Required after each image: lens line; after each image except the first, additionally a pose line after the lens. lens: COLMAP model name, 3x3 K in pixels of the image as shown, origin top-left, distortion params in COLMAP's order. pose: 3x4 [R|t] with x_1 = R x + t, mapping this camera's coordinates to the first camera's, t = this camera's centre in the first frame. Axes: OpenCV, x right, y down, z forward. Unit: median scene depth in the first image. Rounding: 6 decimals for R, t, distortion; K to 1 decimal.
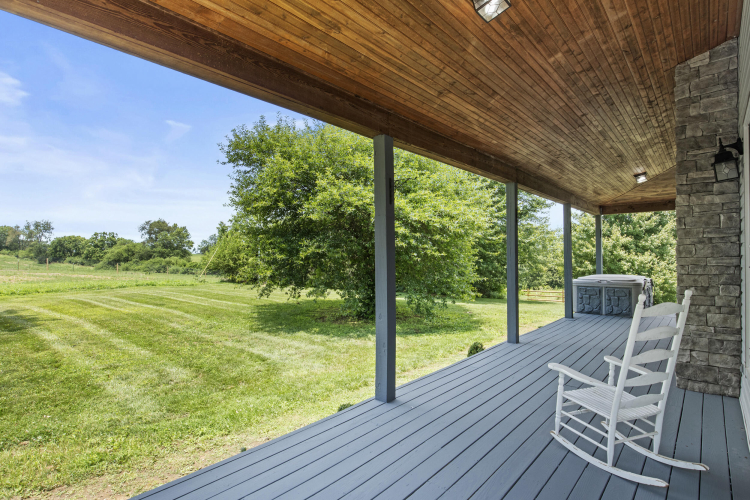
lens RADIAL K [[377.7, 0, 378.6], [0, 377.7, 255.0], [0, 0, 1]] dist [0.000751, 0.000795]
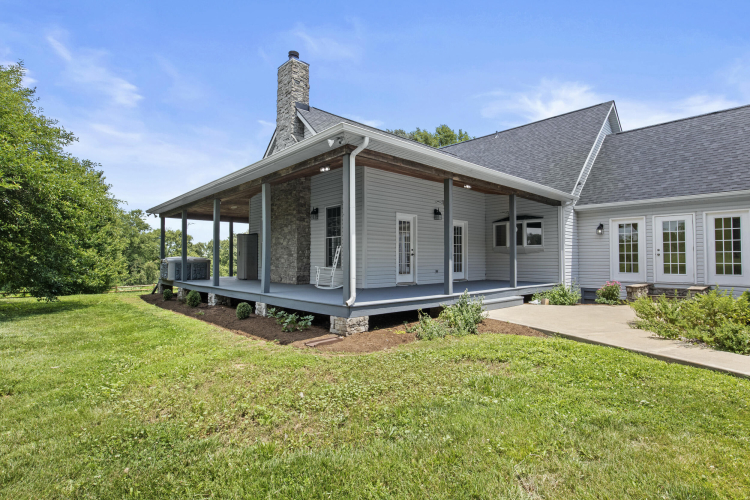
lens RADIAL K [[377.7, 0, 378.8], [0, 377.7, 251.0], [0, 0, 1]] dist [0.000751, 0.000795]
pose [[0.108537, 0.030568, 0.993622, -2.203742], [-0.008324, 0.999520, -0.029840, 0.173716], [-0.994058, -0.005032, 0.108740, 0.023776]]
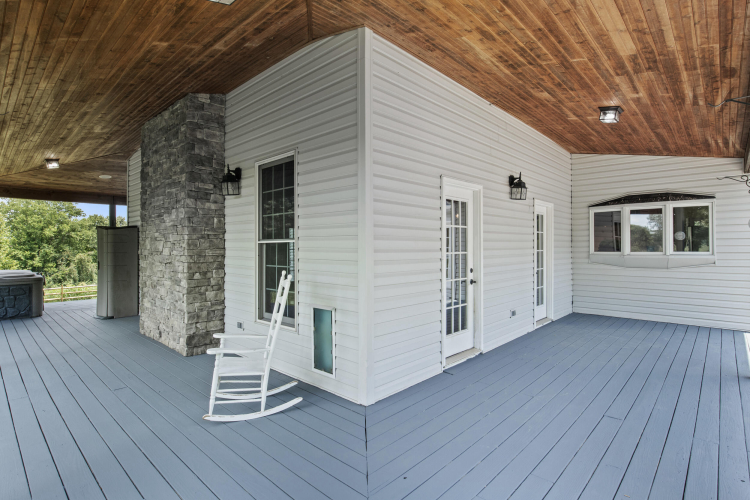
lens RADIAL K [[377.7, 0, 376.4], [0, 377.7, 242.3], [0, 0, 1]] dist [0.000751, 0.000795]
pose [[0.032777, 0.018610, 0.999289, -0.421811], [-0.005750, 0.999814, -0.018431, 0.002674], [-0.999446, -0.005142, 0.032878, 0.362192]]
